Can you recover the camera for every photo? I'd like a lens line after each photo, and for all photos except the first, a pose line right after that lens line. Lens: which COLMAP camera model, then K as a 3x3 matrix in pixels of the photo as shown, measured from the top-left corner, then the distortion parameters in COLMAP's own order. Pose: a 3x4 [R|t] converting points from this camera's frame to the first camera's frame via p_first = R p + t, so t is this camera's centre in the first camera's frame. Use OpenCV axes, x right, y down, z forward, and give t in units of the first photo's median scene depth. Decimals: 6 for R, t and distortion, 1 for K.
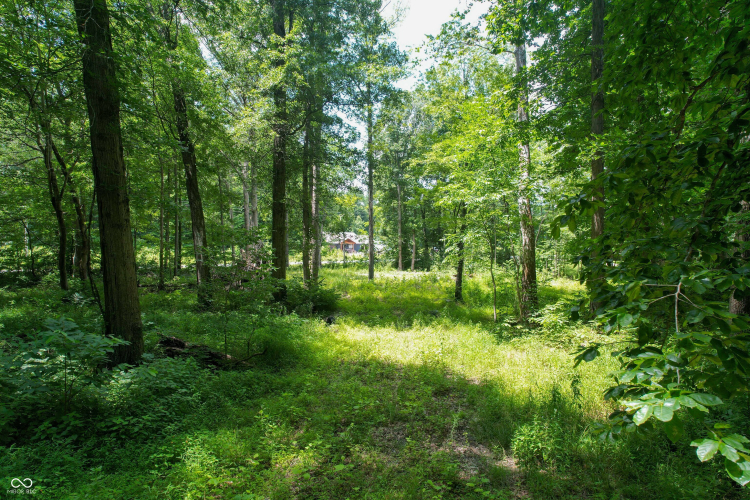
lens RADIAL K [[475.3, 0, 375.0], [0, 475.3, 250.0], [0, 0, 1]] dist [-0.073621, 0.070531]
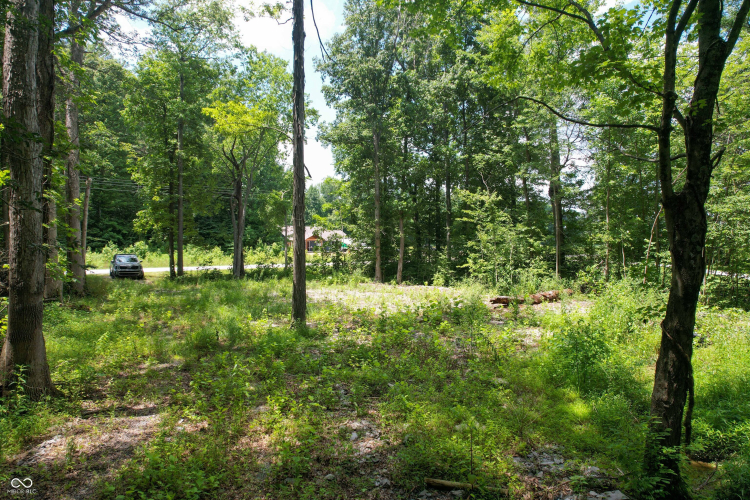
lens RADIAL K [[475.3, 0, 375.0], [0, 475.3, 250.0], [0, 0, 1]] dist [-0.073621, 0.070531]
pose [[0.999242, 0.004003, 0.038730, 0.027471], [-0.004077, 0.999990, 0.001831, 0.003033], [-0.038723, -0.001988, 0.999248, 0.426931]]
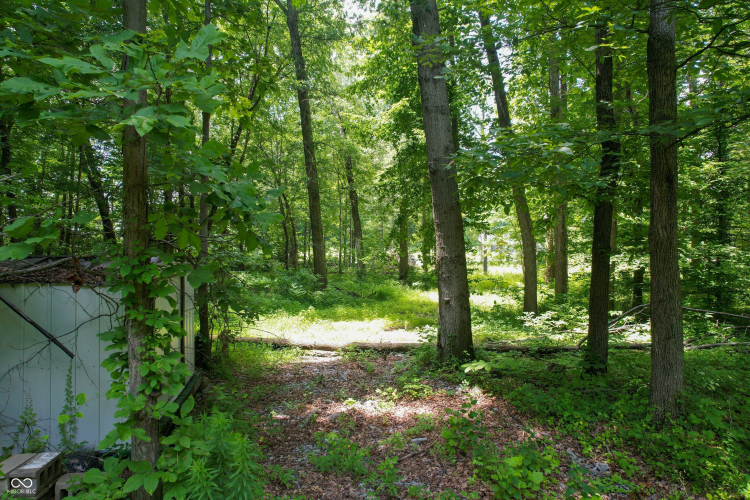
lens RADIAL K [[475.3, 0, 375.0], [0, 475.3, 250.0], [0, 0, 1]] dist [-0.073621, 0.070531]
pose [[0.933991, 0.000880, -0.357296, 0.125988], [-0.000700, 1.000000, 0.000632, -0.000658], [0.357296, -0.000340, 0.933991, -0.253011]]
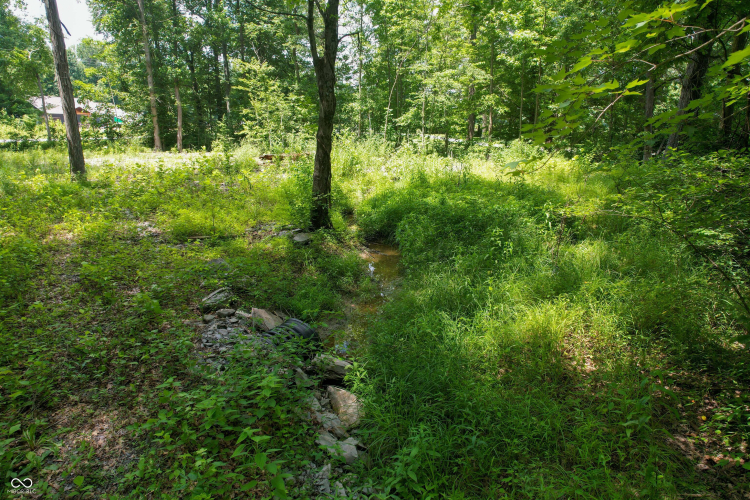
lens RADIAL K [[475.3, 0, 375.0], [0, 475.3, 250.0], [0, 0, 1]] dist [-0.073621, 0.070531]
pose [[0.895117, -0.107362, 0.432712, 0.029479], [-0.004644, 0.968274, 0.249849, 0.015757], [-0.445808, -0.225653, 0.866219, 0.349725]]
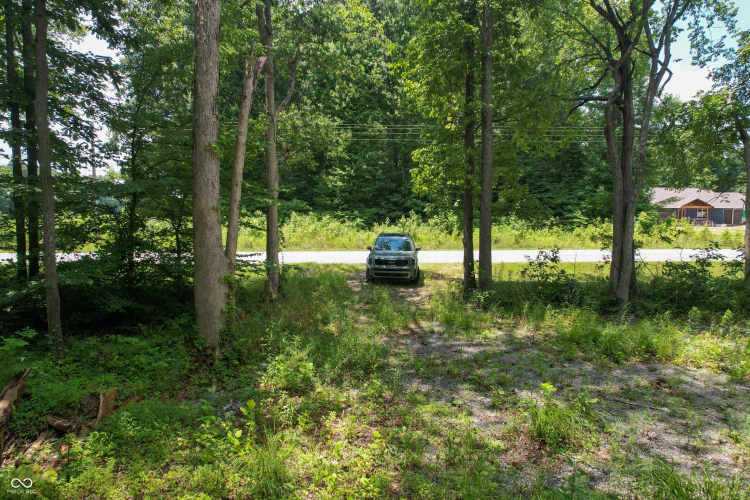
lens RADIAL K [[475.3, 0, 375.0], [0, 475.3, 250.0], [0, 0, 1]] dist [-0.073621, 0.070531]
pose [[0.808994, 0.047367, -0.585906, -0.088255], [-0.007368, 0.997487, 0.070467, -0.000794], [0.587771, -0.052690, 0.807309, 0.775241]]
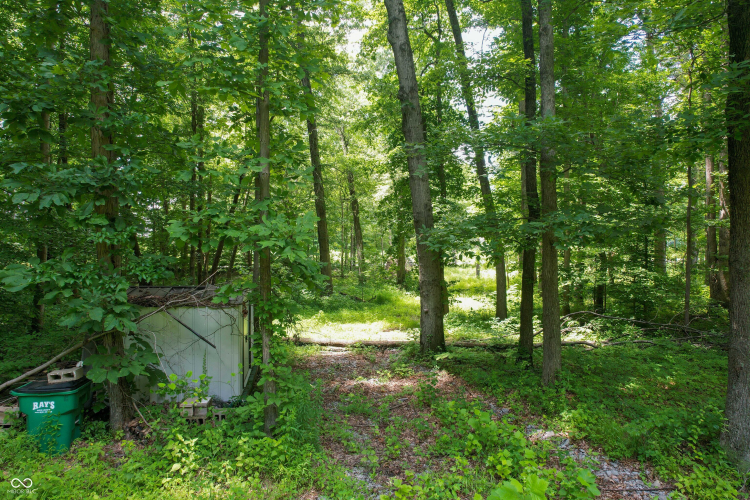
lens RADIAL K [[475.3, 0, 375.0], [0, 475.3, 250.0], [0, 0, 1]] dist [-0.073621, 0.070531]
pose [[0.934466, 0.001629, -0.356050, 0.147646], [-0.000874, 0.999997, 0.002283, -0.012316], [0.356053, -0.001822, 0.934464, -0.311417]]
